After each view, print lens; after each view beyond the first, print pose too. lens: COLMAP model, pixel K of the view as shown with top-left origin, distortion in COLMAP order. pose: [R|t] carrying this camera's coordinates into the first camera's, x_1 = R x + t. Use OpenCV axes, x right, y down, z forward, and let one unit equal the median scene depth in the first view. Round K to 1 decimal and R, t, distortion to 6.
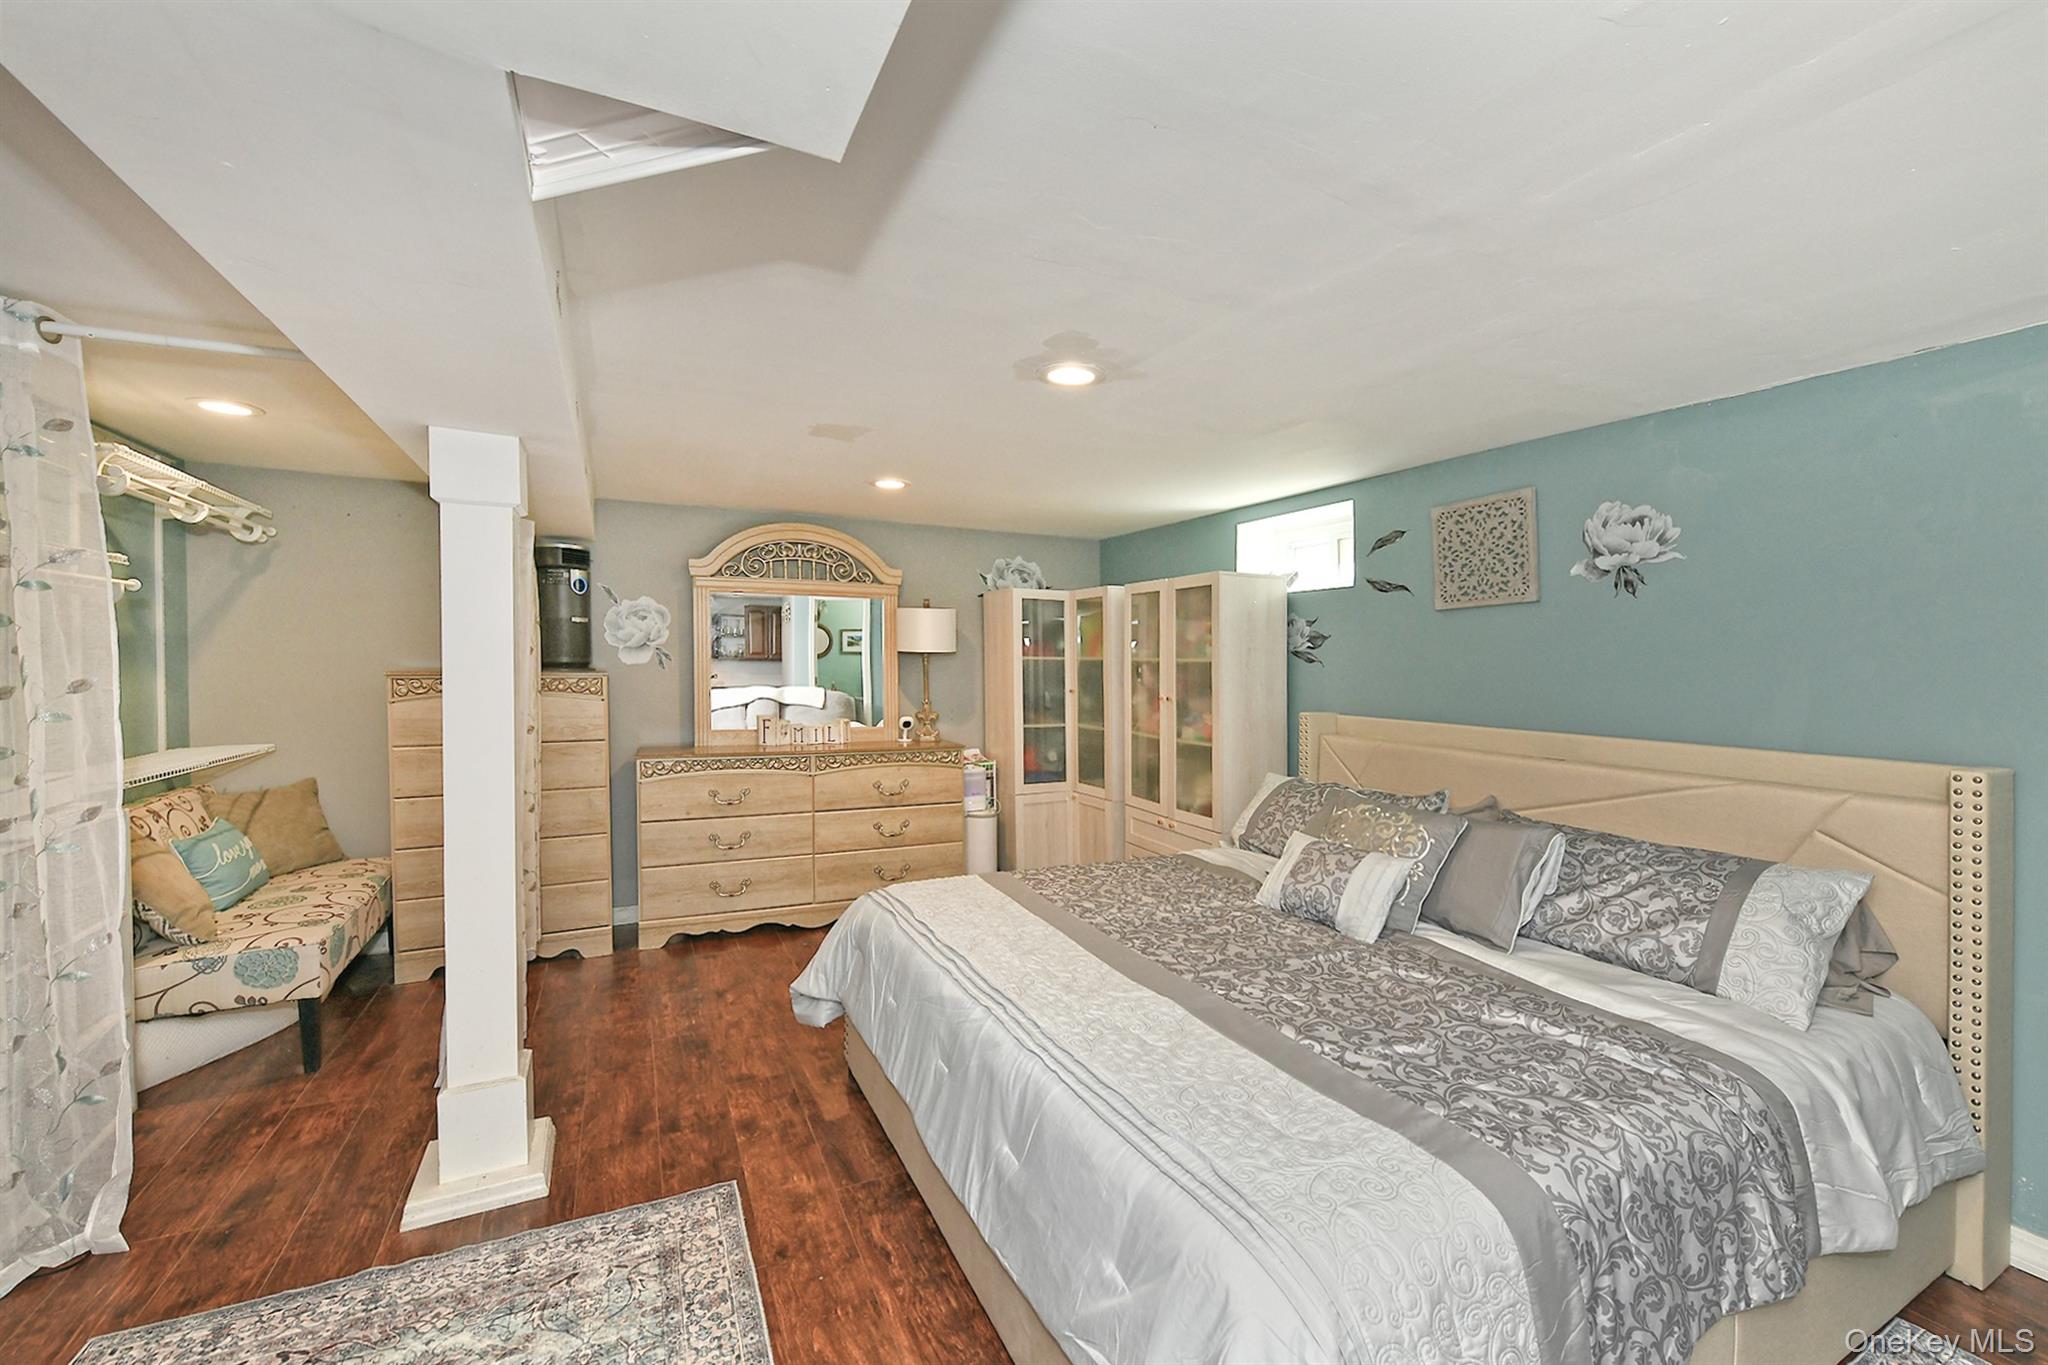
lens RADIAL K [[812.8, 0, 1019.5], [0, 812.8, 678.6], [0, 0, 1]] dist [-0.008942, -0.001781]
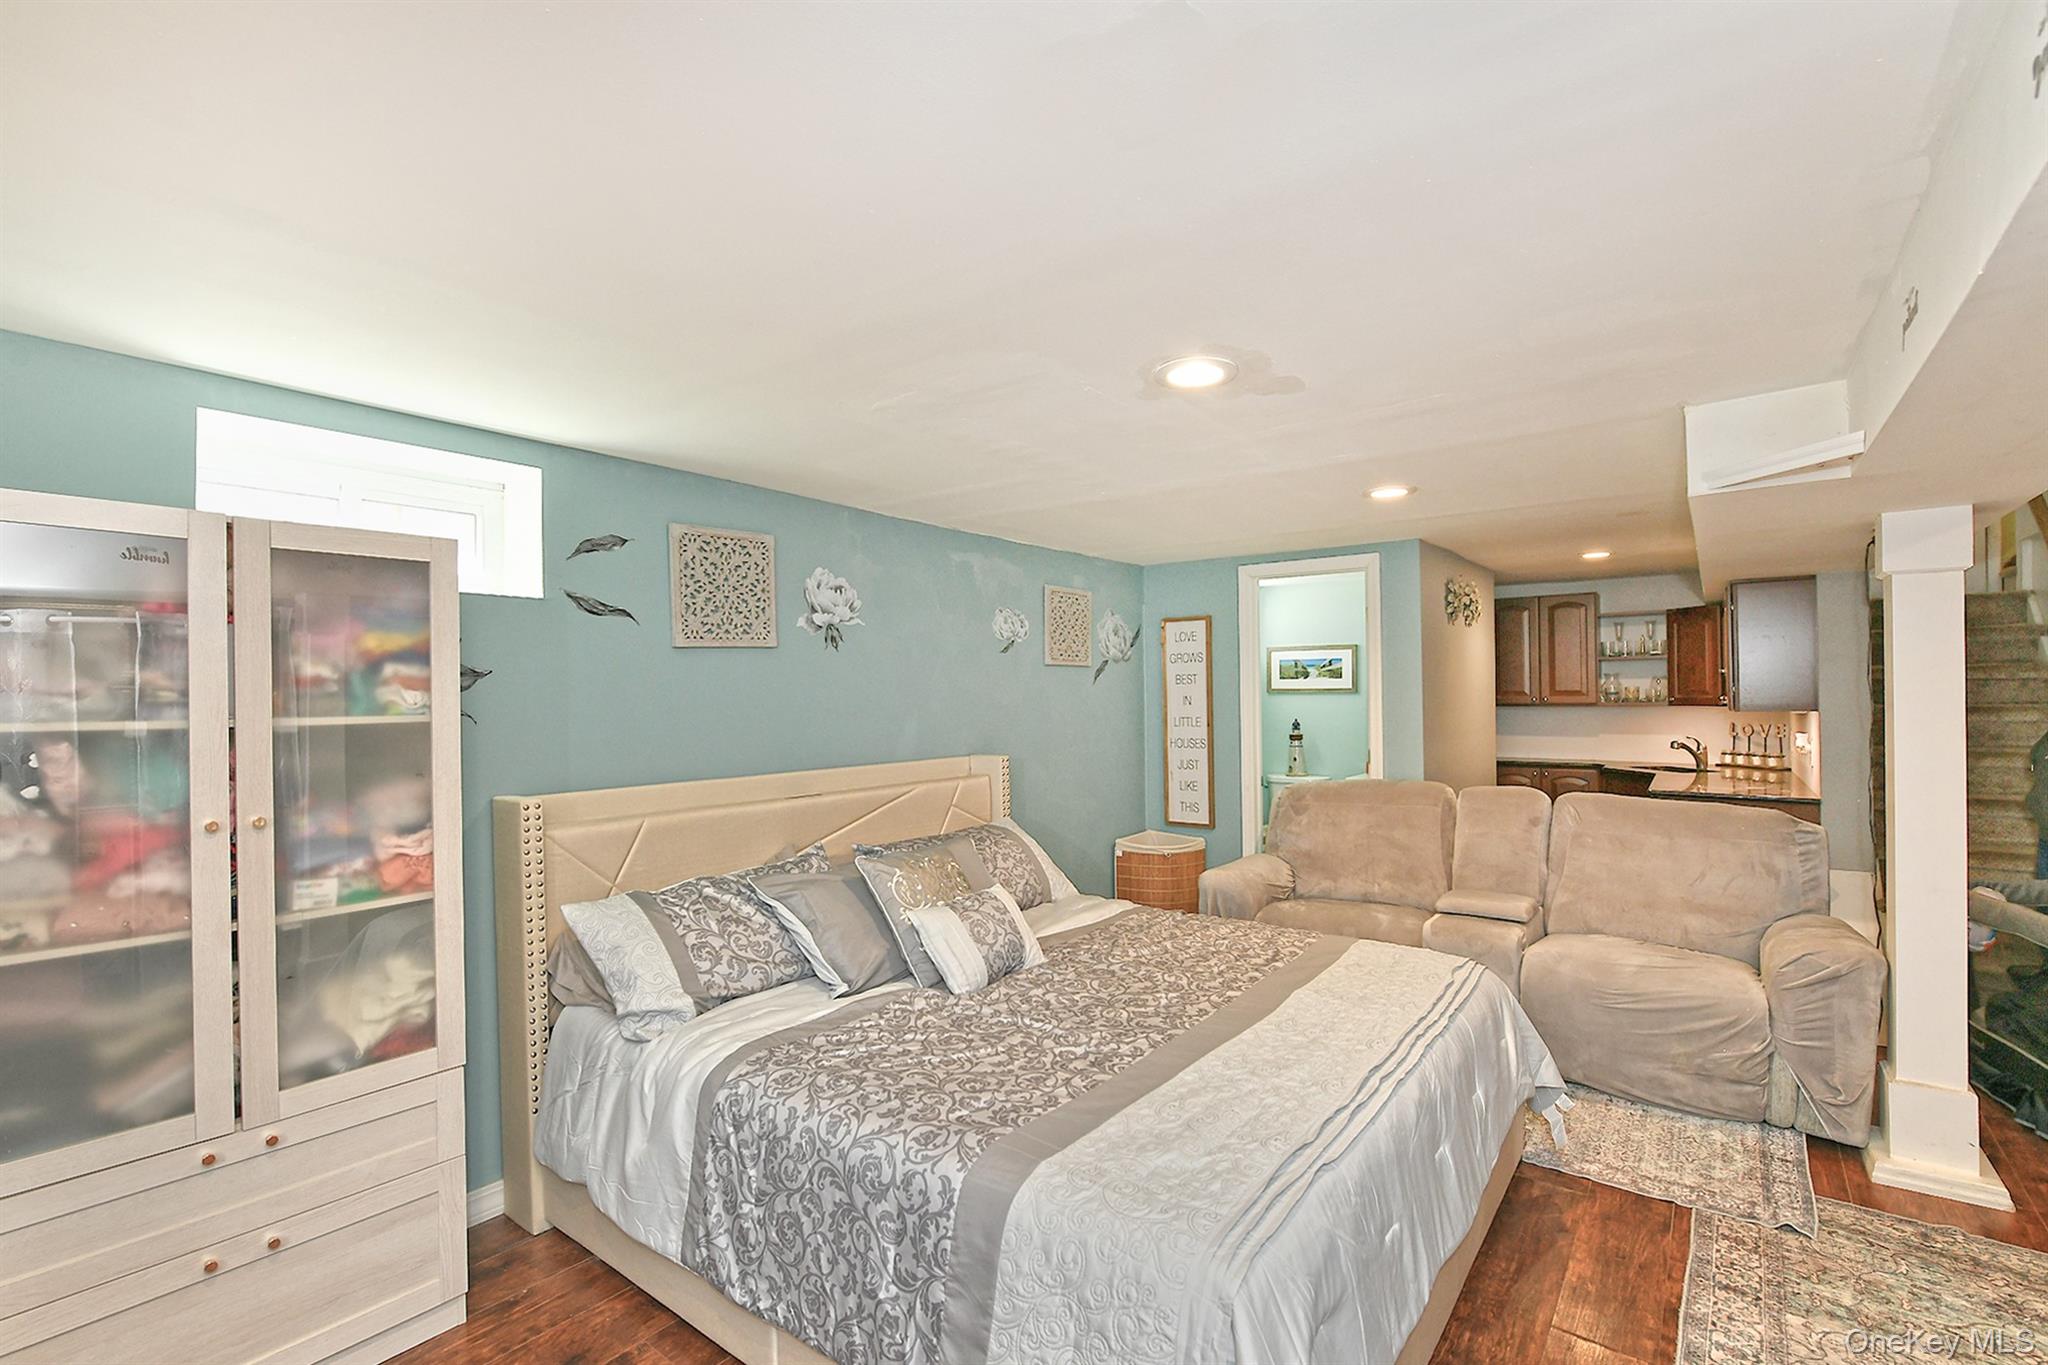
lens RADIAL K [[904.7, 0, 1017.8], [0, 904.7, 677.7], [0, 0, 1]] dist [-0.001851, -0.000118]
pose [[-0.438303, 0.001553, 0.898826, -0.517188], [0.020941, 0.999745, 0.008484, -0.057660], [-0.898583, 0.022541, -0.438224, 1.187195]]
